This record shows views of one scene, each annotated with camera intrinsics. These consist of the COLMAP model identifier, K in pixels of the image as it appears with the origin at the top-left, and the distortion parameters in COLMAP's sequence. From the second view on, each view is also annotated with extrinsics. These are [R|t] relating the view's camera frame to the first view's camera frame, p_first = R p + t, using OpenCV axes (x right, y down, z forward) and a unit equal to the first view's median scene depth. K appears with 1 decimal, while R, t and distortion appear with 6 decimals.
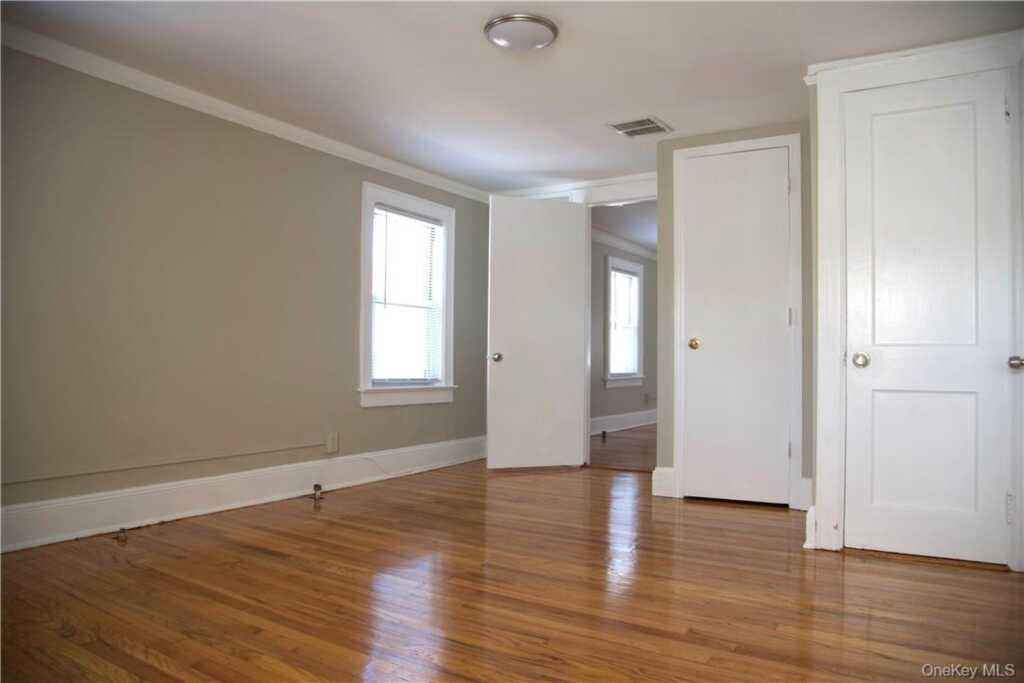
lens RADIAL K [[701.4, 0, 510.6], [0, 701.4, 342.7], [0, 0, 1]] dist [-0.086135, 0.003255]
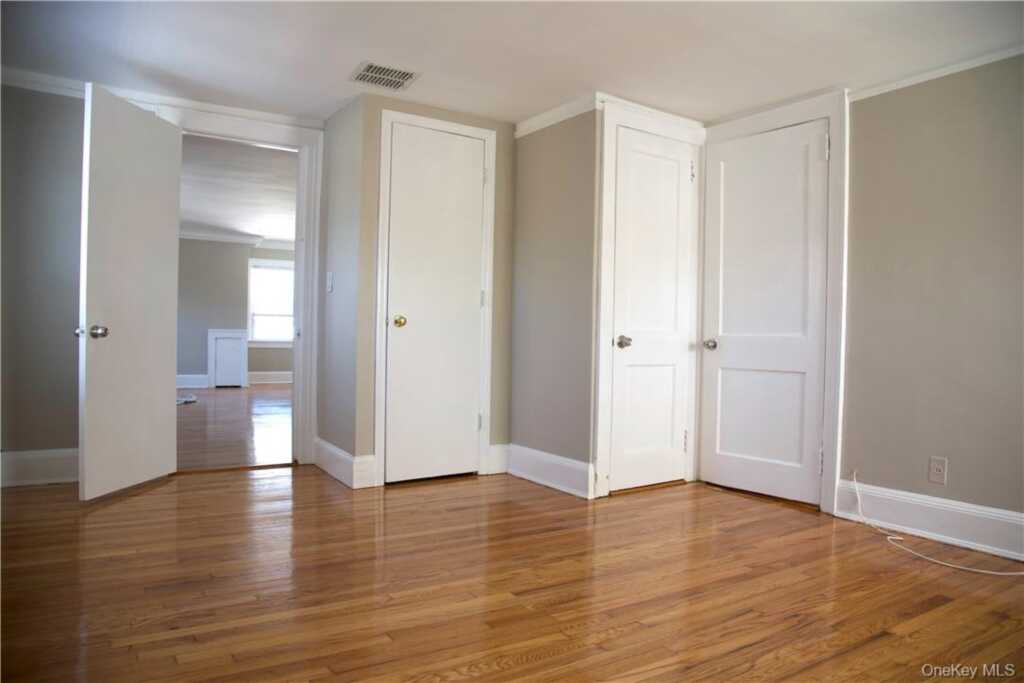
lens RADIAL K [[701.4, 0, 515.8], [0, 701.4, 339.2], [0, 0, 1]] dist [-0.086135, 0.003255]
pose [[0.417917, -0.002133, 0.908483, -0.530007], [-0.037853, 0.999088, 0.019758, 0.001553], [-0.907696, -0.042646, 0.417456, 0.452967]]
